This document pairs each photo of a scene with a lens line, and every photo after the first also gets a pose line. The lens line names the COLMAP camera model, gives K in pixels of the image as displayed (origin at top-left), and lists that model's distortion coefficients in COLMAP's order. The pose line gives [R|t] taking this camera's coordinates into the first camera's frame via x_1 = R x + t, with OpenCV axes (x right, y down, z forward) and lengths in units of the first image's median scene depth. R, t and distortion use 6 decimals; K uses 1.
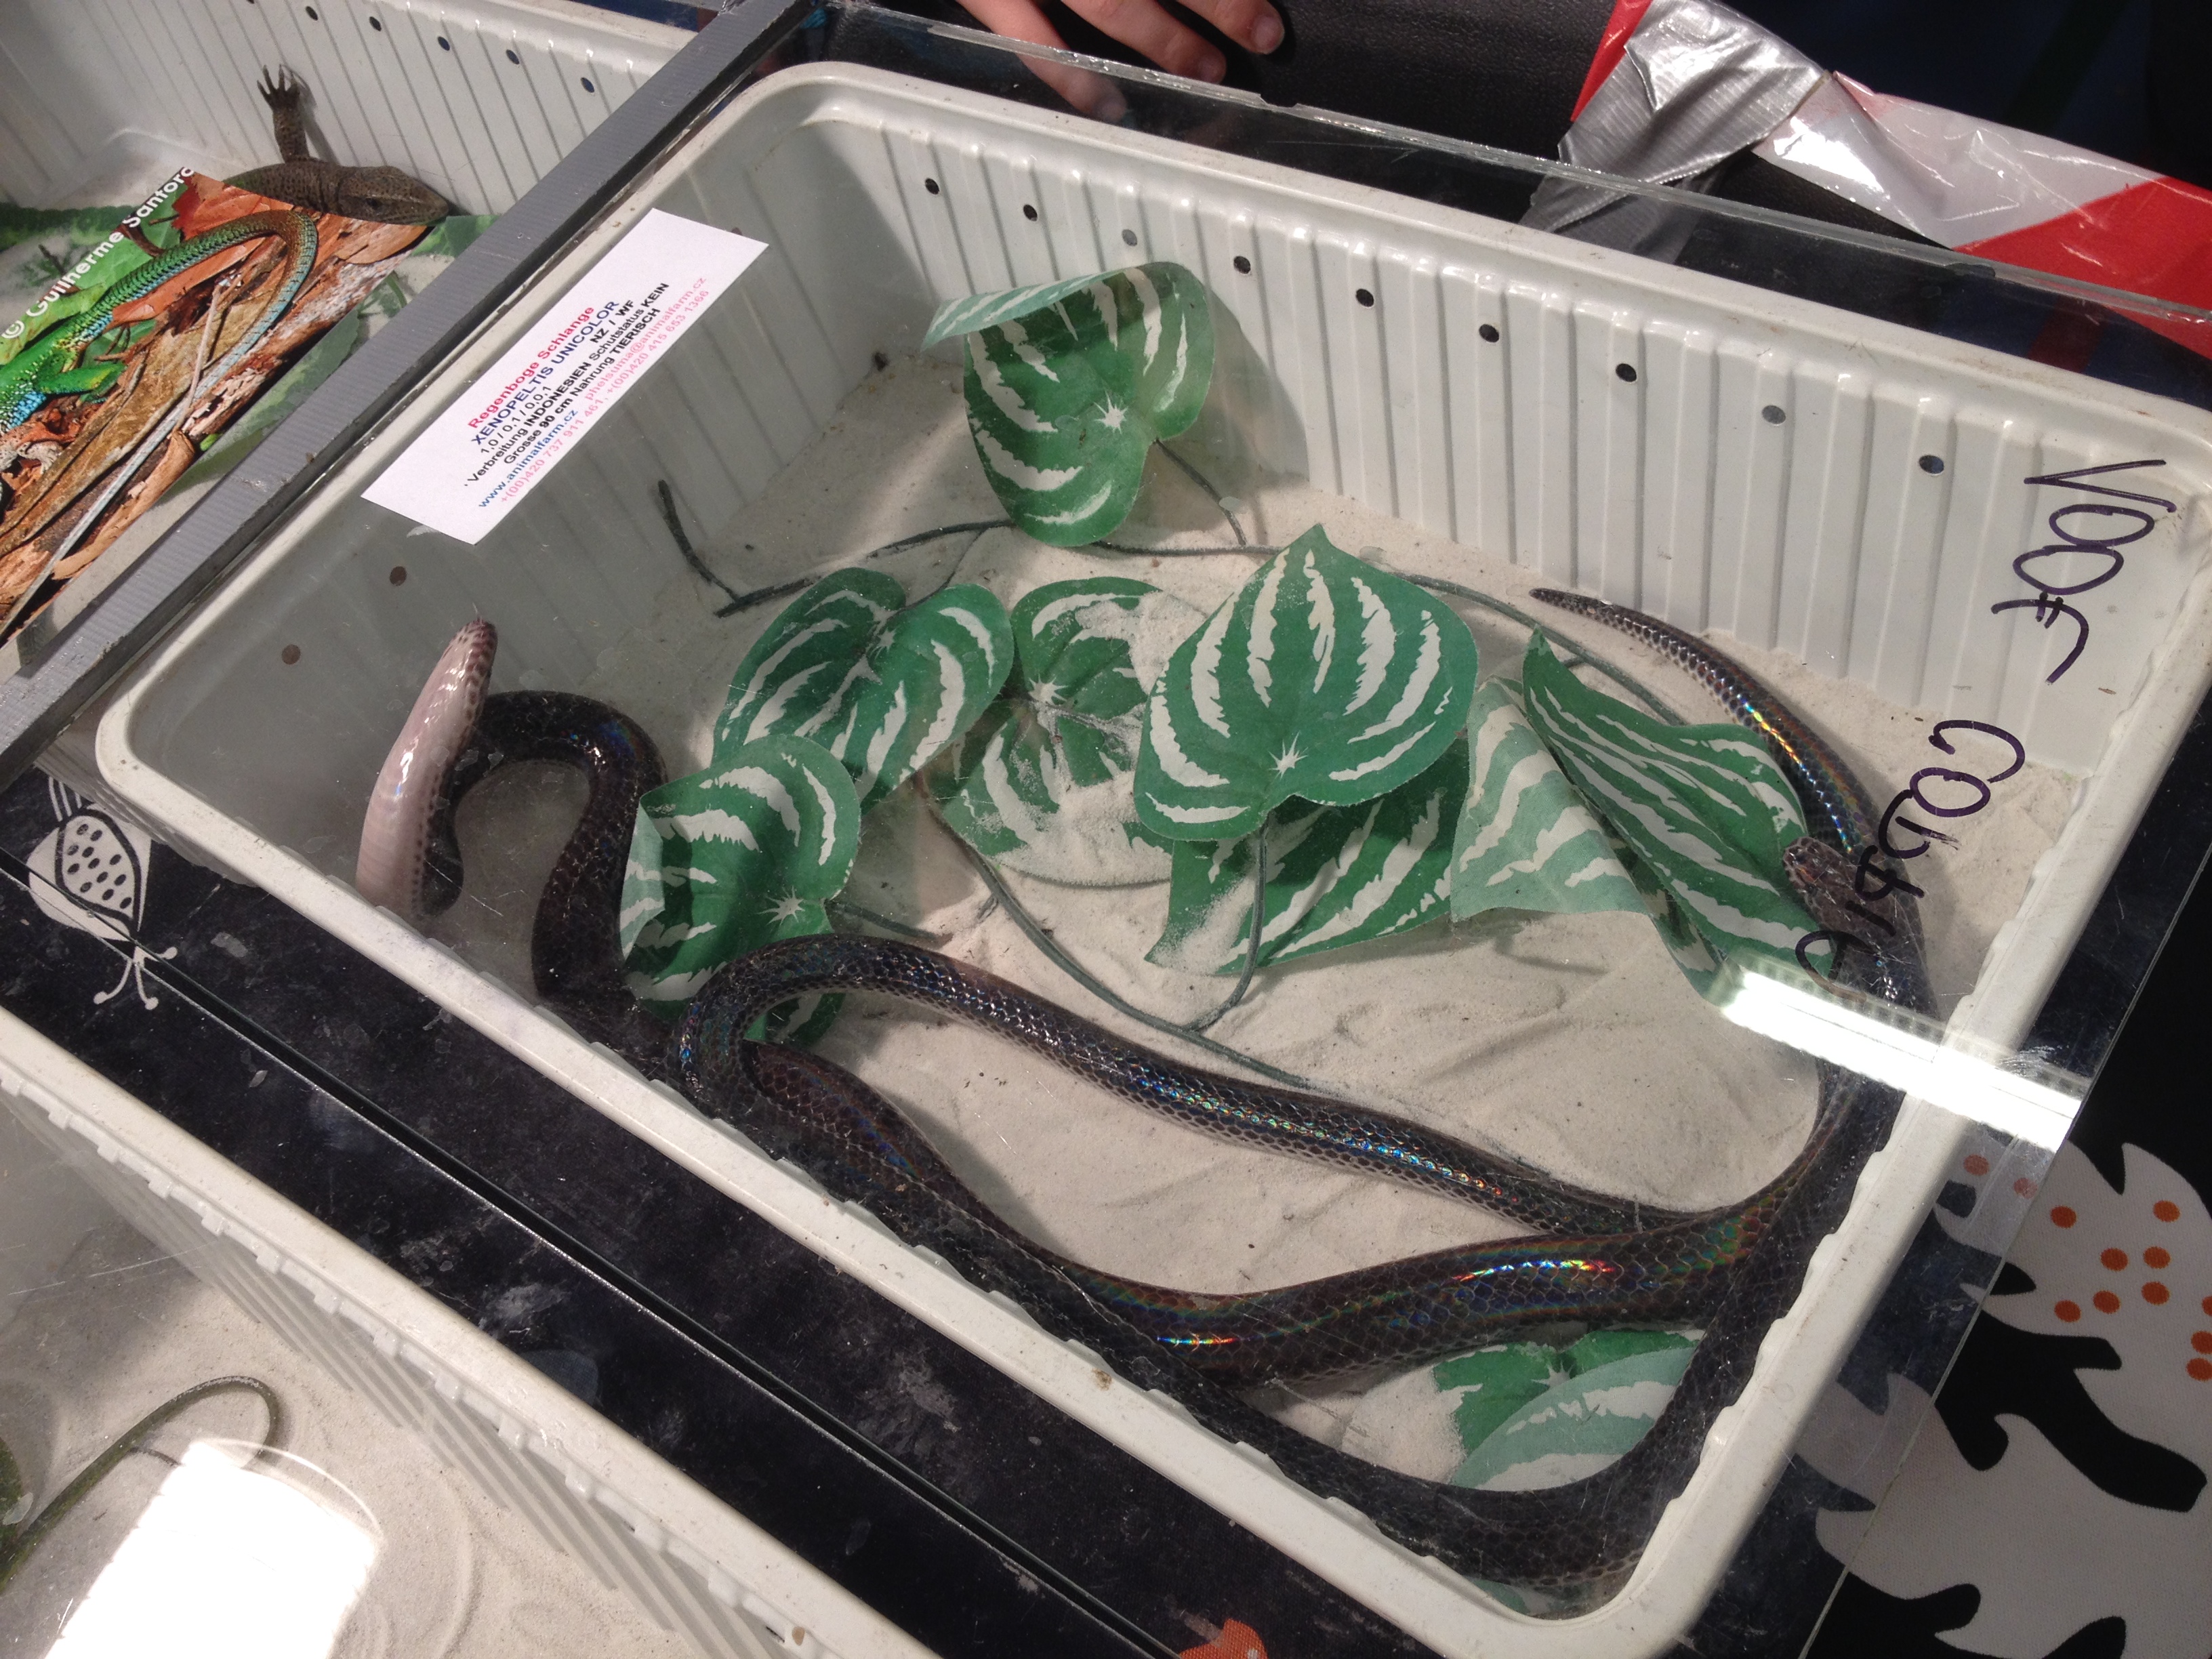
lens RADIAL K [[2032.2, 0, 1106.0], [0, 2032.2, 829.5], [0, 0, 1]] dist [-0.000232, -0.030092]
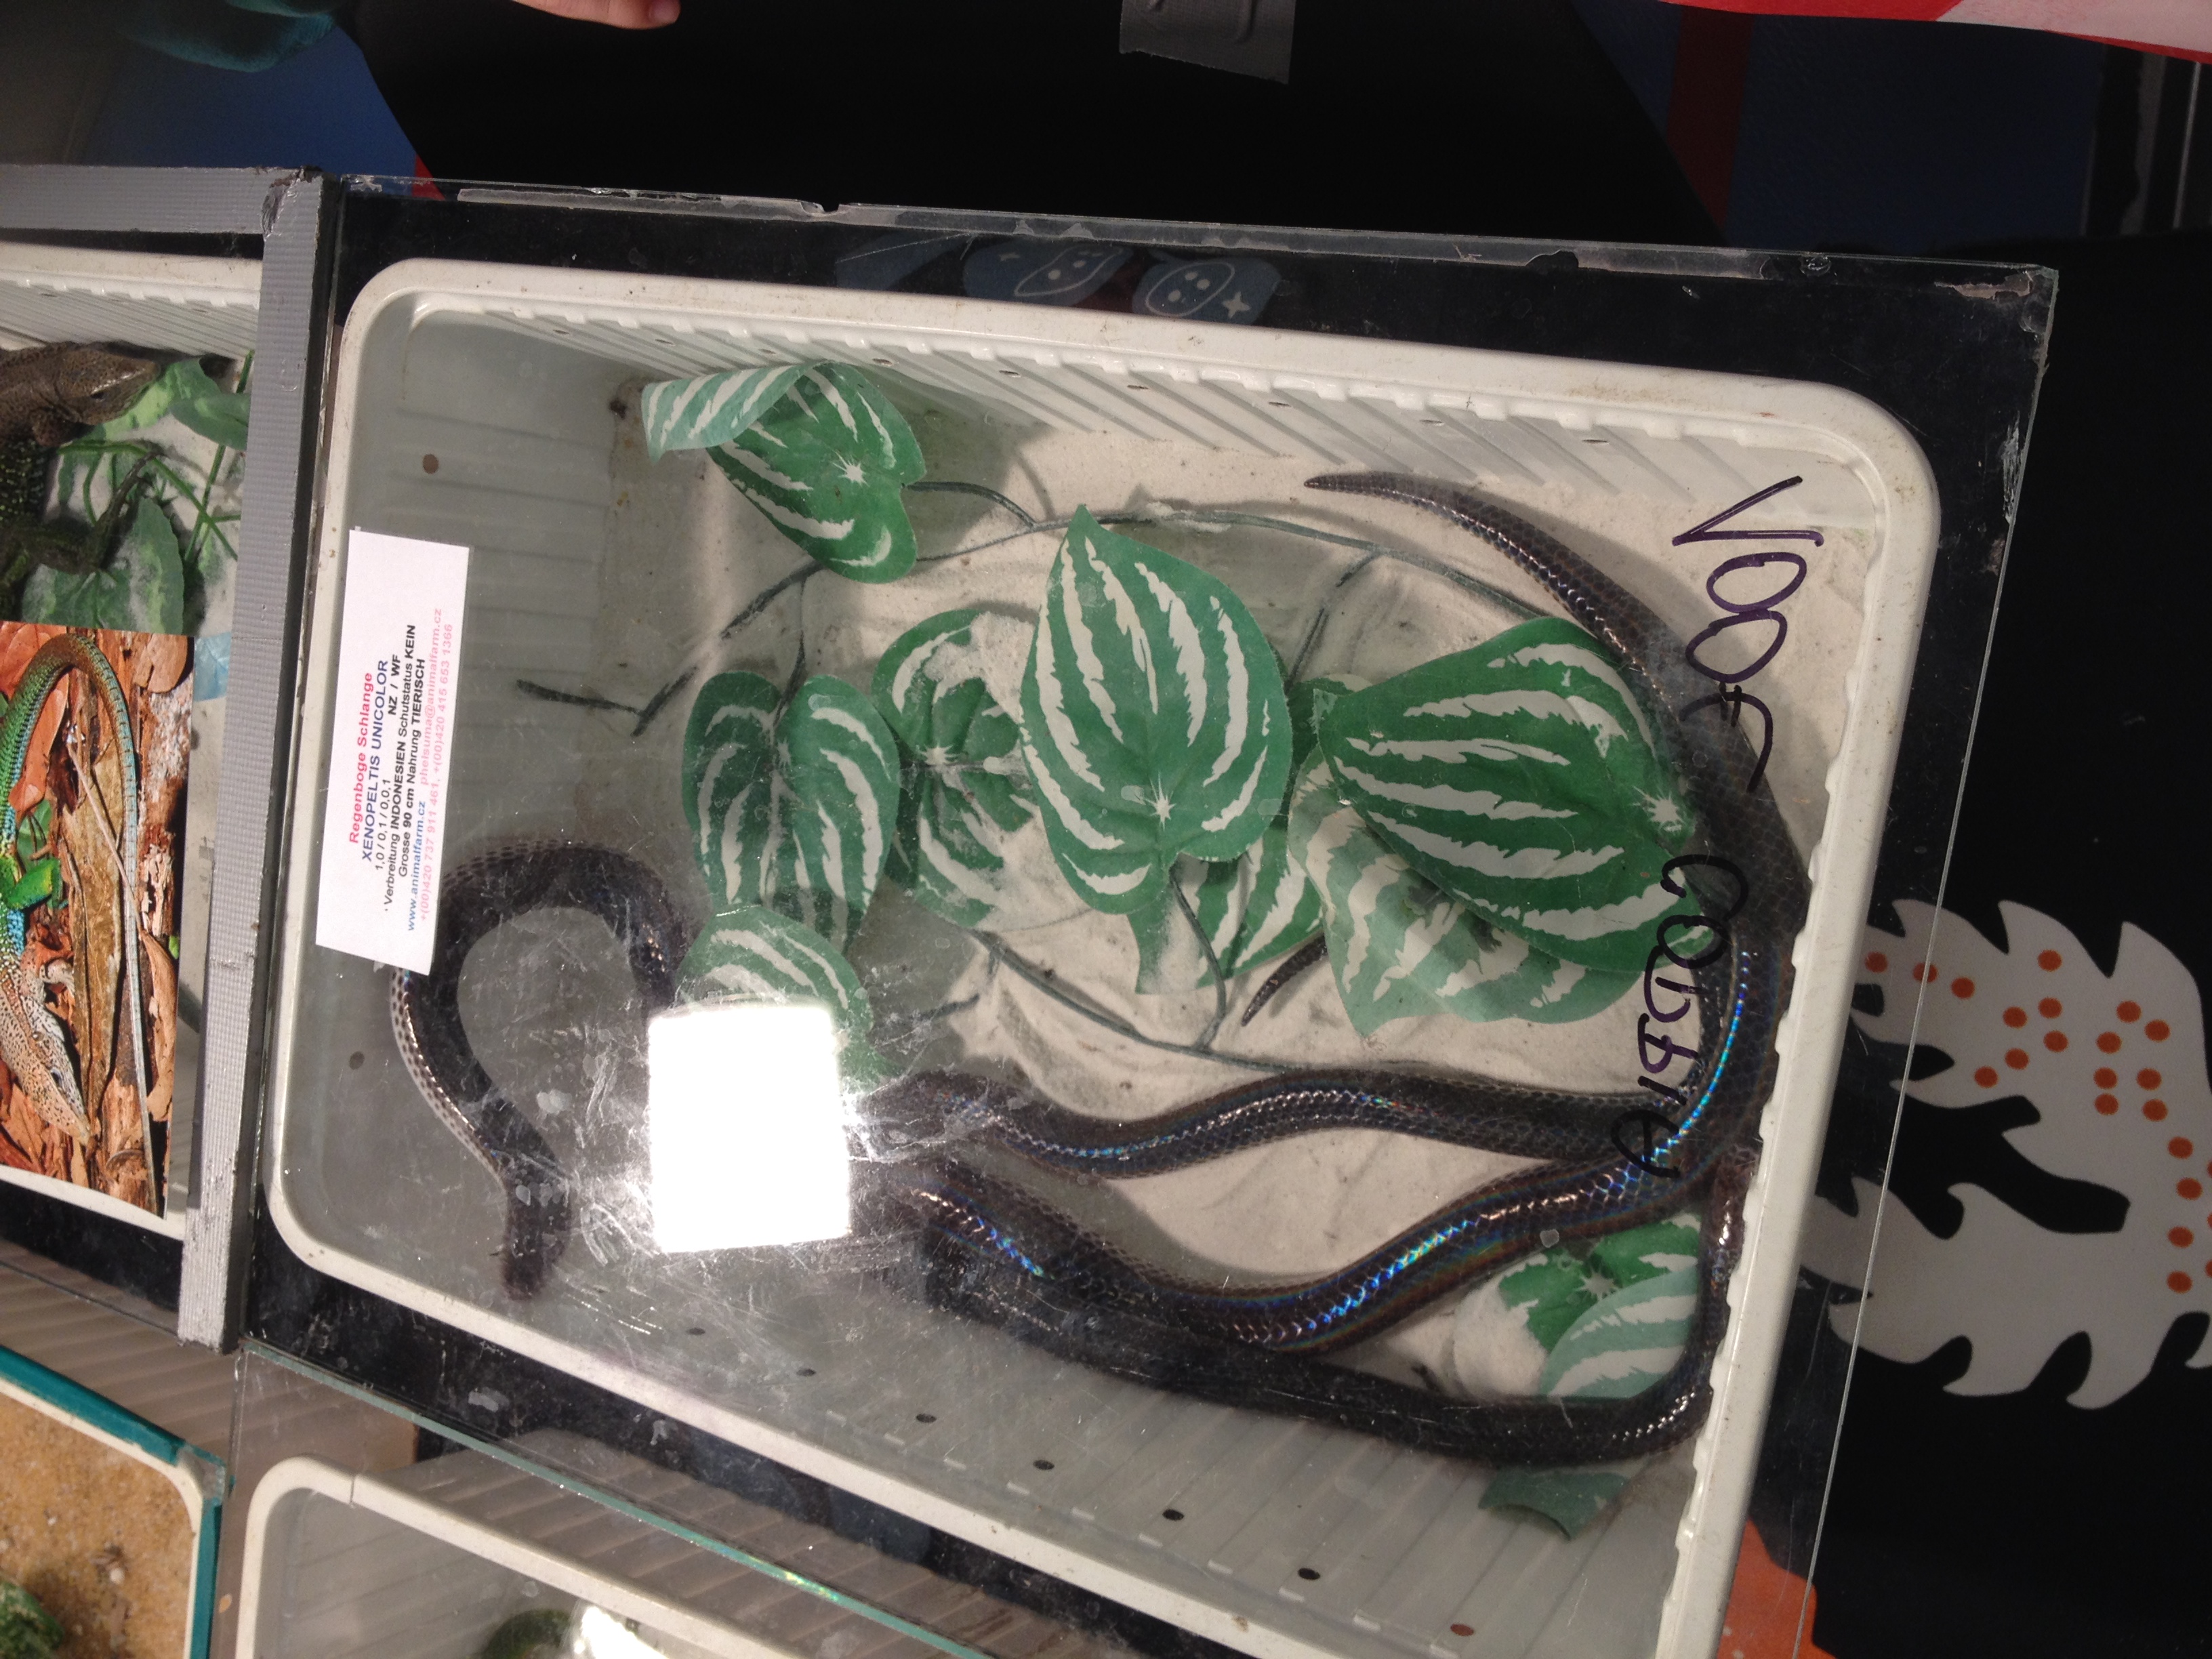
lens RADIAL K [[2032.2, 0, 1106.0], [0, 2032.2, 829.5], [0, 0, 1]] dist [-0.000232, -0.030092]
pose [[0.874403, -0.429033, -0.226604, 0.277365], [0.485178, 0.768703, 0.416770, -0.448339], [-0.004617, -0.474369, 0.880314, 0.051380]]
